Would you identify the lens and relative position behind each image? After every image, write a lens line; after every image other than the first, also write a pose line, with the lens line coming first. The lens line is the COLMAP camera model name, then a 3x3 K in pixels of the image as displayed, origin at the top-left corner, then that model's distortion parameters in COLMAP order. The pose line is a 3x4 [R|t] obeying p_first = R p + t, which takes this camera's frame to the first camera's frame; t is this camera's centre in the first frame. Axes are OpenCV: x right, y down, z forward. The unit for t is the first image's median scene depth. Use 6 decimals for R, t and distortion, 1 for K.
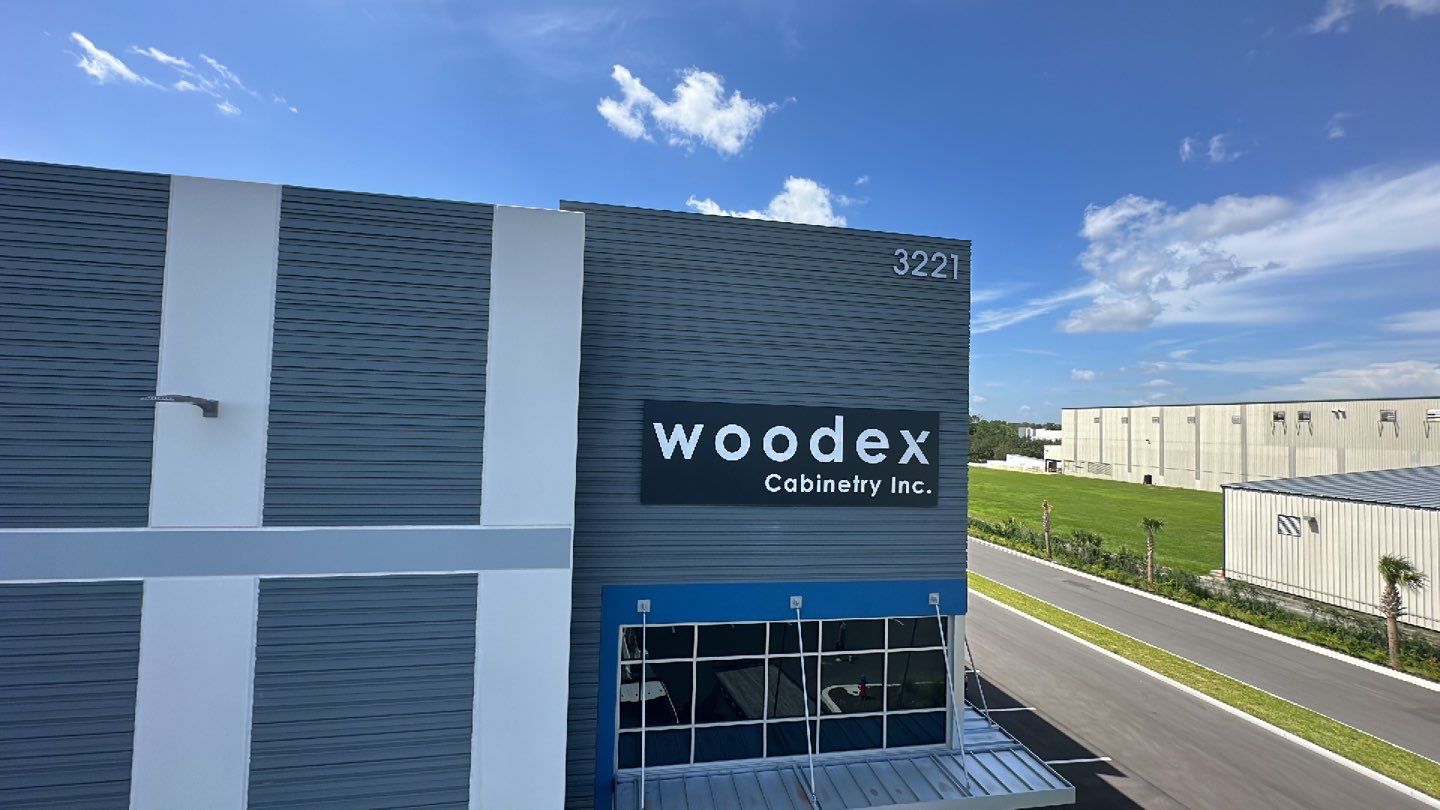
lens RADIAL K [[554.9, 0, 717.2], [0, 554.9, 402.7], [0, 0, 1]] dist [-0.001206, -0.000040]
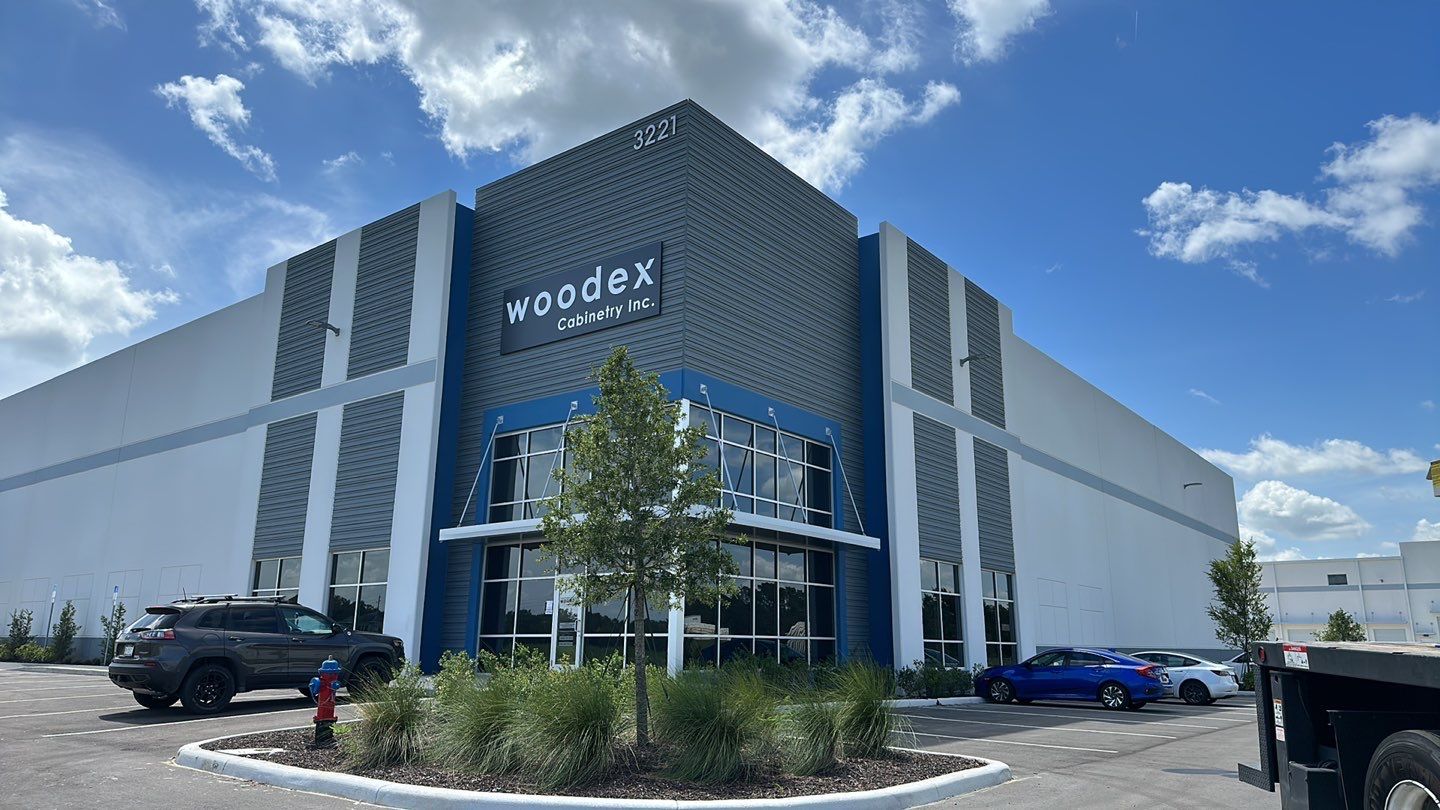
lens RADIAL K [[966.3, 0, 720.0], [0, 966.3, 410.2], [0, 0, 1]] dist [0.138054, -0.203826]
pose [[0.664355, -0.195135, -0.721494, 1.985038], [0.038831, 0.973025, -0.227408, 0.882036], [0.746408, 0.123064, 0.654012, -0.254442]]
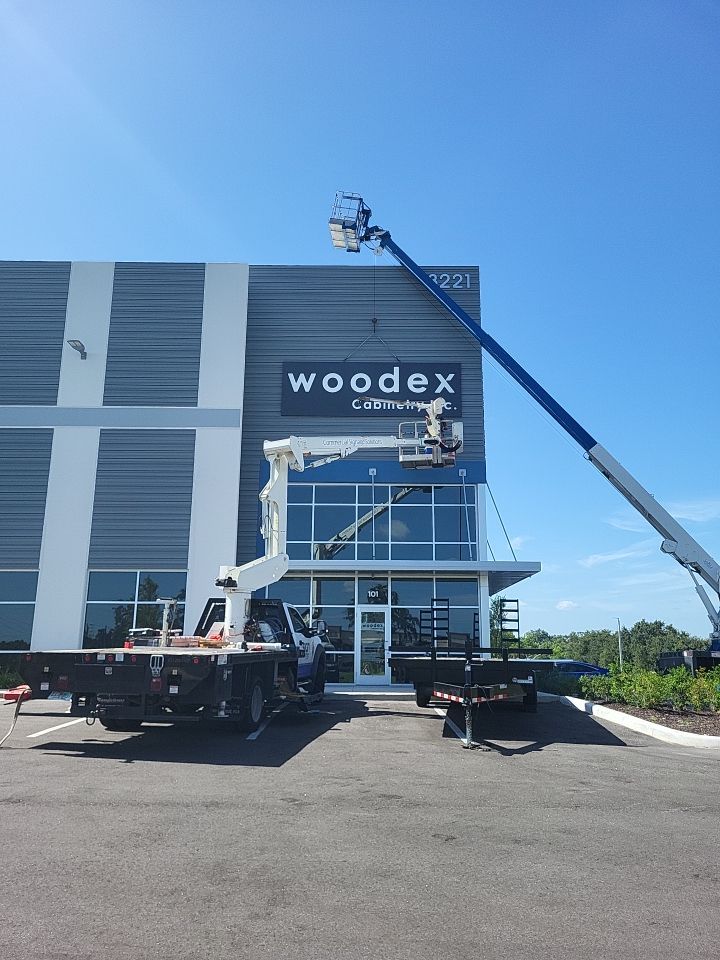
lens RADIAL K [[756.9, 0, 360.0], [0, 756.9, 480.0], [0, 0, 1]] dist [0.055958, 0.000507]
pose [[0.981963, -0.066112, -0.177139, 0.492224], [0.027447, 0.976795, -0.212411, 0.841869], [0.187071, 0.203718, 0.960991, -1.171507]]
